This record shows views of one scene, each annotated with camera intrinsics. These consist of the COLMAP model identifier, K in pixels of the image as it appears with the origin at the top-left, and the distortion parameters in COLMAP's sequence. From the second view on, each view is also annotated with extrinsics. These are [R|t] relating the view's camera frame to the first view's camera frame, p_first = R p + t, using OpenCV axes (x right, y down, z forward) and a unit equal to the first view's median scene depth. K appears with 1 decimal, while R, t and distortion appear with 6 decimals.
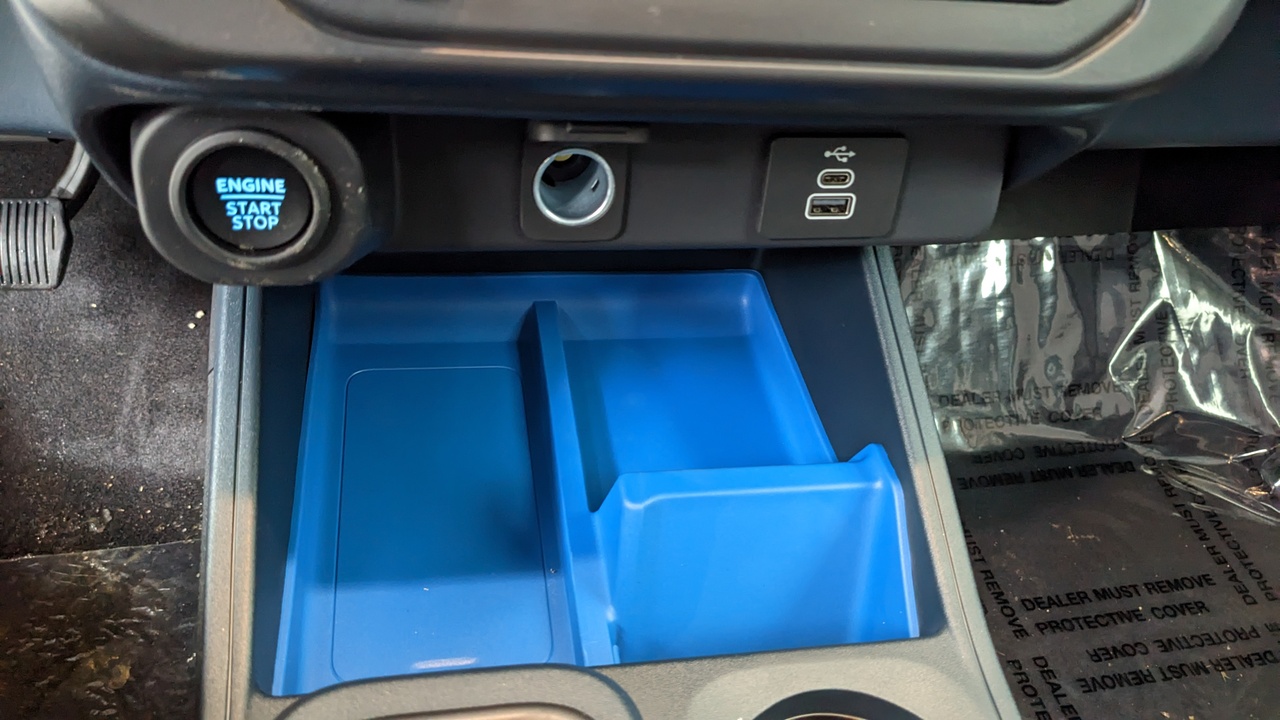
lens RADIAL K [[1029.6, 0, 640.0], [0, 1029.6, 360.0], [0, 0, 1]] dist [0.081504, -0.128468]
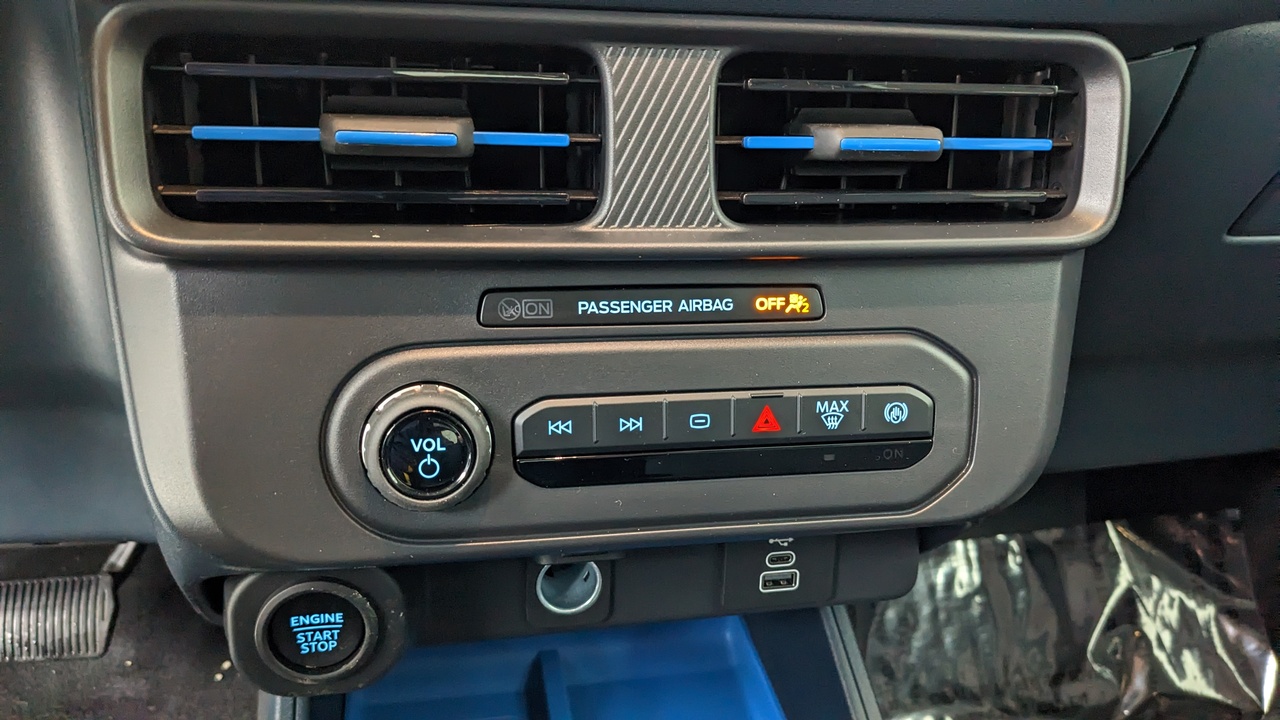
lens RADIAL K [[1039.6, 0, 640.0], [0, 1039.6, 360.0], [0, 0, 1]] dist [0.055835, -0.107253]
pose [[0.997780, -0.066158, 0.007577, 0.014393], [0.065871, 0.963917, -0.257924, -0.048221], [0.009760, 0.257851, 0.966135, -0.134147]]
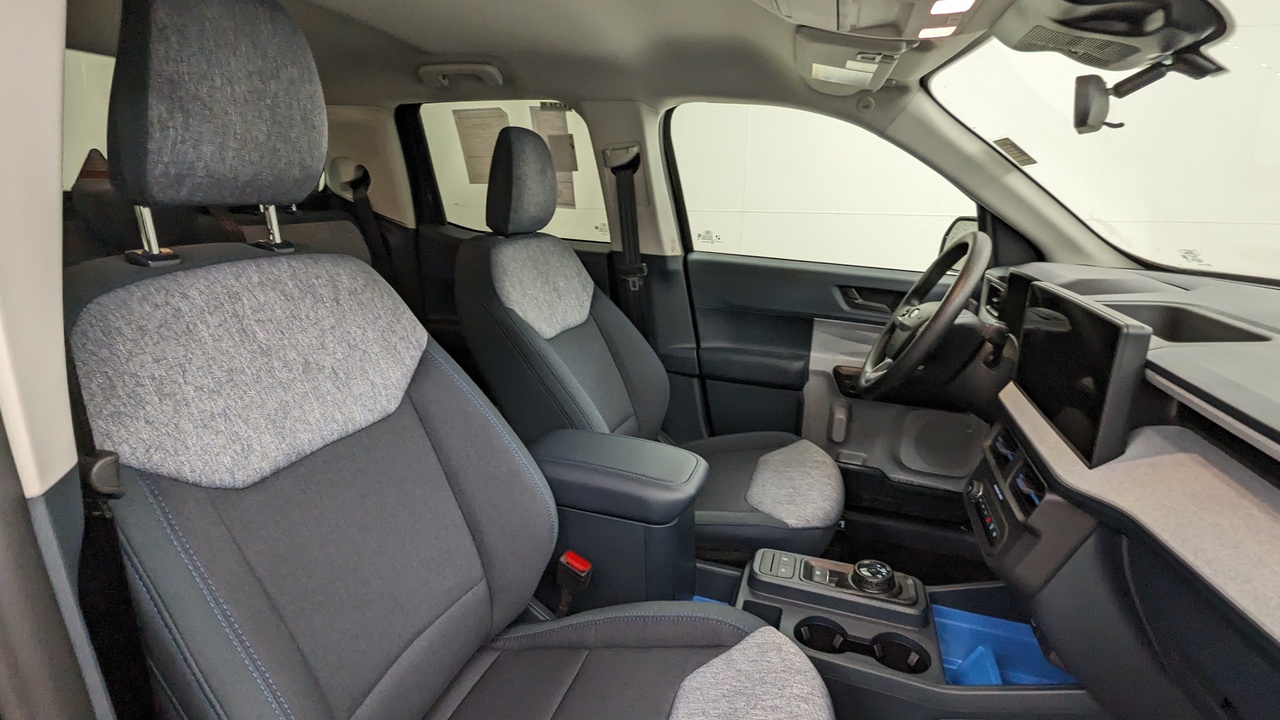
lens RADIAL K [[616.9, 0, 640.0], [0, 616.9, 360.0], [0, 0, 1]] dist [-0.002331, 0.000284]
pose [[-0.462639, 0.107065, -0.880058, 1.562110], [-0.657556, 0.624378, 0.421631, -0.419332], [0.594631, 0.773750, -0.218460, -0.113587]]
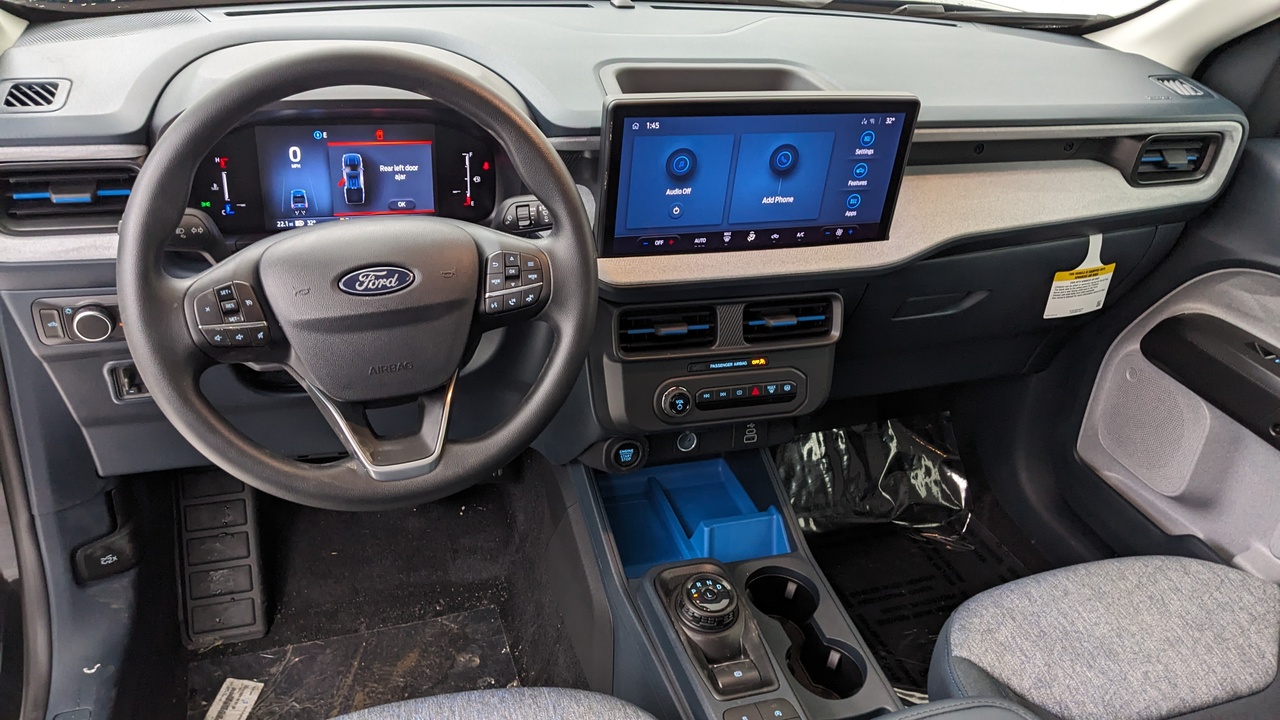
lens RADIAL K [[1029.6, 0, 640.0], [0, 1029.6, 360.0], [0, 0, 1]] dist [0.081504, -0.128468]
pose [[0.988209, -0.102499, 0.113738, -0.322417], [0.122228, 0.975511, -0.182865, 0.111465], [-0.092210, 0.194611, 0.976537, -1.417604]]
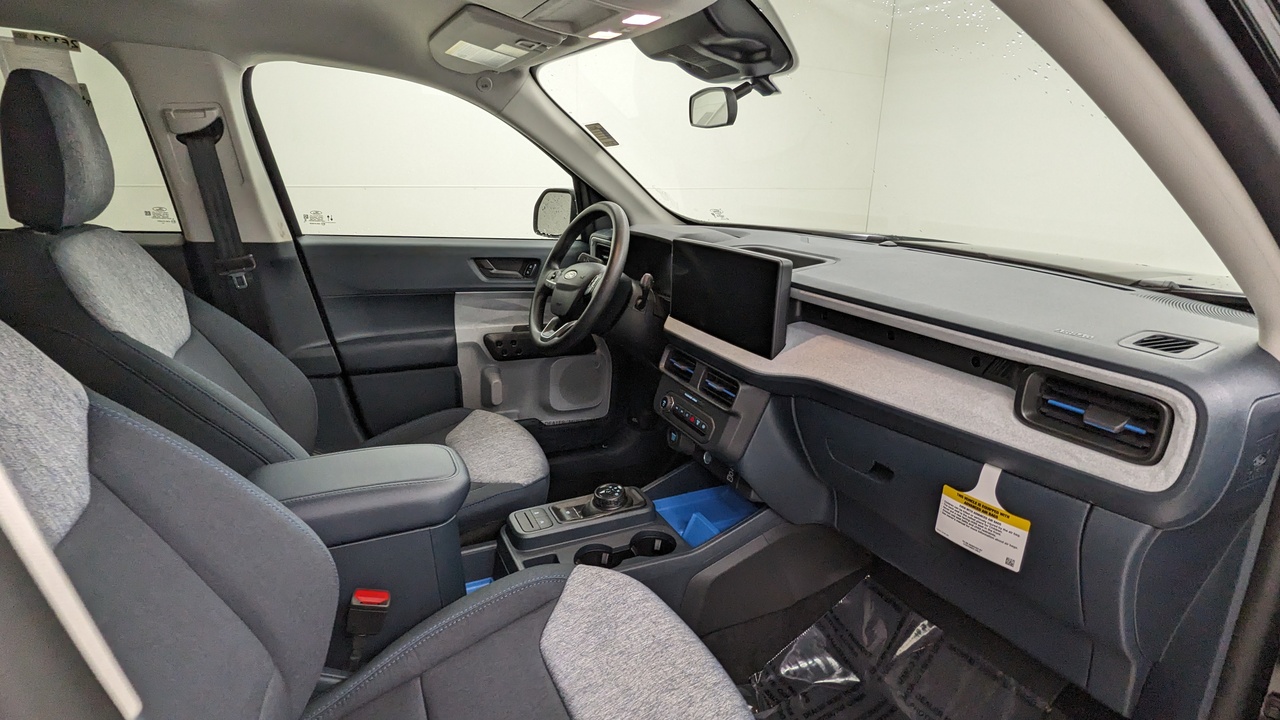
lens RADIAL K [[616.9, 0, 640.0], [0, 616.9, 360.0], [0, 0, 1]] dist [-0.002331, 0.000284]
pose [[0.286732, 0.166796, -0.943379, 1.683543], [-0.644473, 0.762180, -0.061123, -0.060725], [0.708830, 0.625508, 0.326037, -0.483858]]
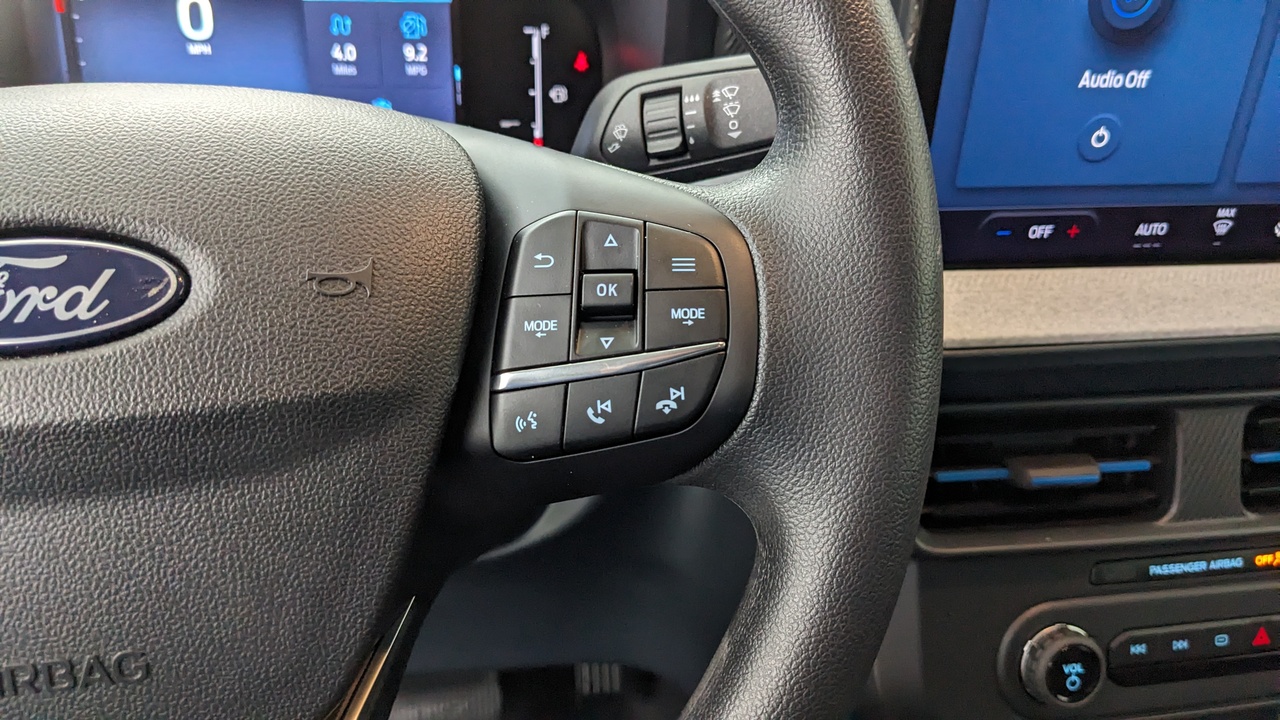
lens RADIAL K [[1039.6, 0, 640.0], [0, 1039.6, 360.0], [0, 0, 1]] dist [0.055835, -0.107253]
pose [[0.997013, -0.075058, -0.018210, -0.306984], [0.067952, 0.964524, -0.255100, -0.164165], [0.036711, 0.253101, 0.966743, -0.407652]]
